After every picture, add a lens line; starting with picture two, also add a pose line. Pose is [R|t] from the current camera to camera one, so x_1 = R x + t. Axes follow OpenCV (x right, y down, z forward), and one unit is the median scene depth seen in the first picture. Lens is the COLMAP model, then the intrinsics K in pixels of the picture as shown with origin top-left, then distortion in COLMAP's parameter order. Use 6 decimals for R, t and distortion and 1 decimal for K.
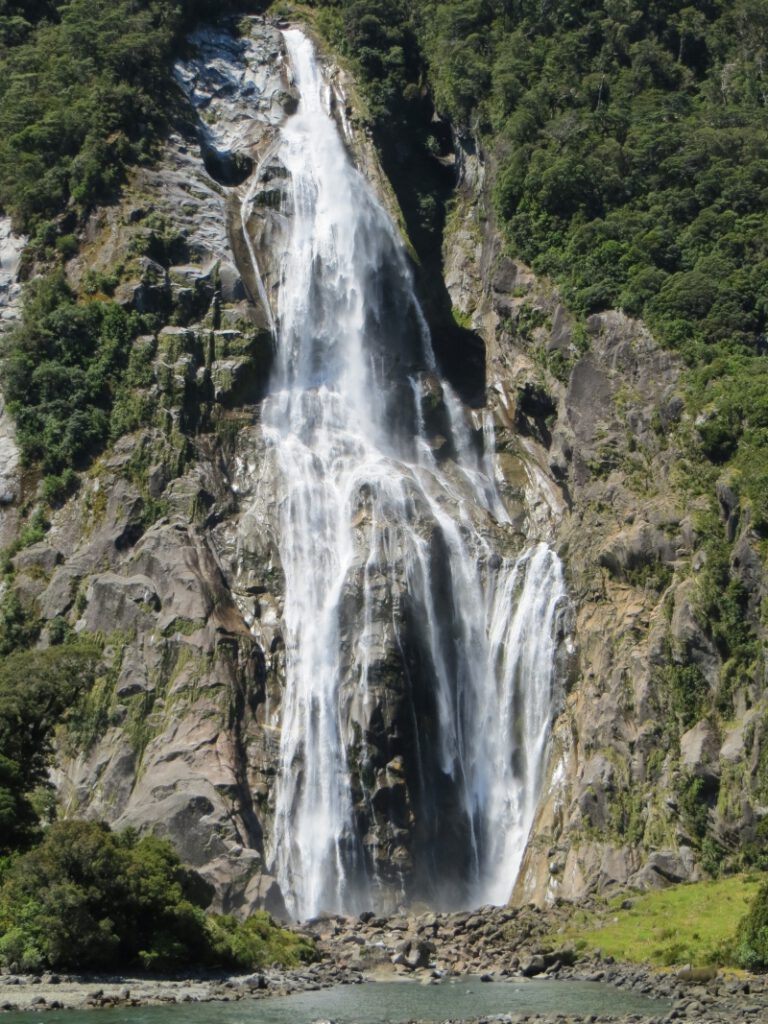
lens RADIAL K [[2481.3, 0, 386.9], [0, 2481.3, 508.2], [0, 0, 1]] dist [-0.076740, 0.000000]
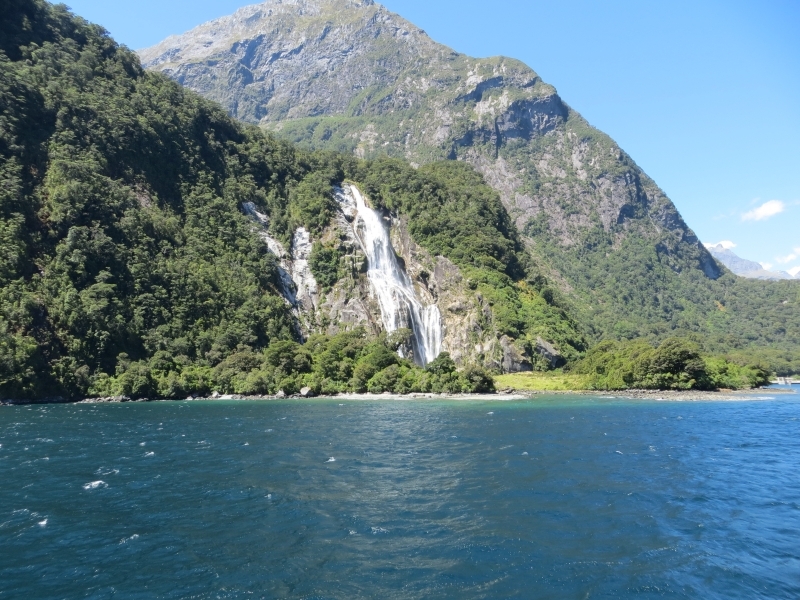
lens RADIAL K [[601.6, 0, 403.1], [0, 601.6, 299.0], [0, 0, 1]] dist [-0.049712, 0.009468]
pose [[0.959579, 0.024138, 0.280401, -0.301885], [-0.030557, 0.999361, 0.018540, -0.016161], [-0.279774, -0.026359, 0.959704, -0.088938]]
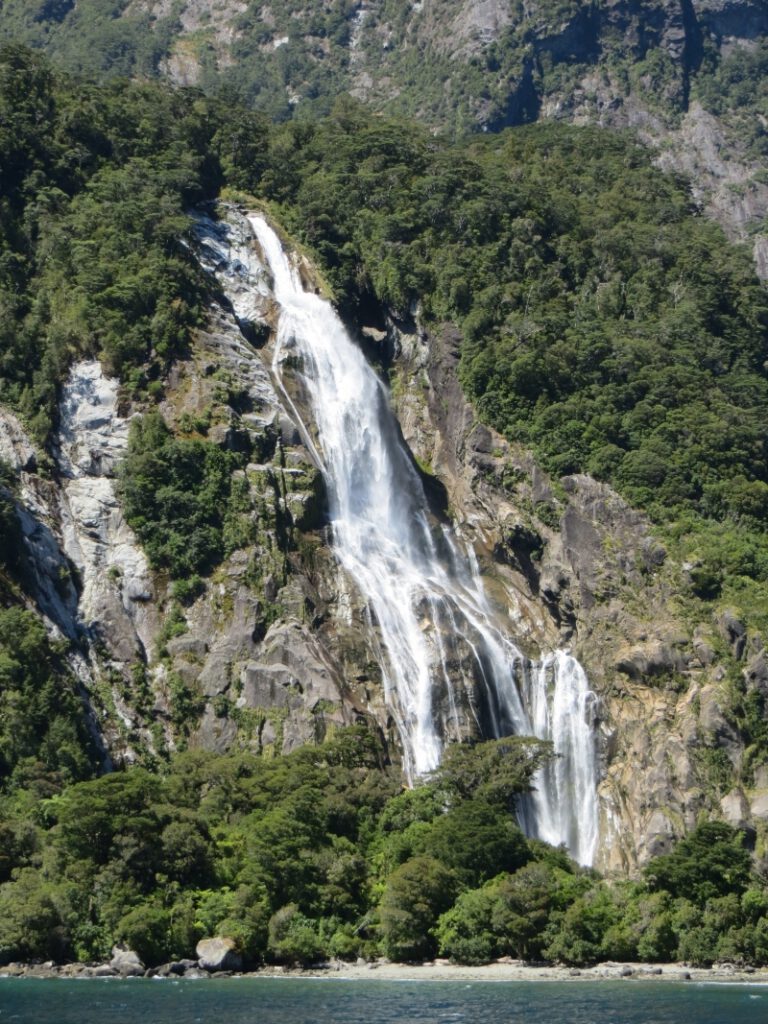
lens RADIAL K [[2262.8, 0, 379.6], [0, 2262.8, 516.2], [0, 0, 1]] dist [-0.099585, 0.000000]
pose [[0.945267, 0.058183, 0.321067, -0.405533], [-0.052686, 0.998278, -0.025789, -0.020685], [-0.322015, 0.007462, 0.946705, -0.117188]]
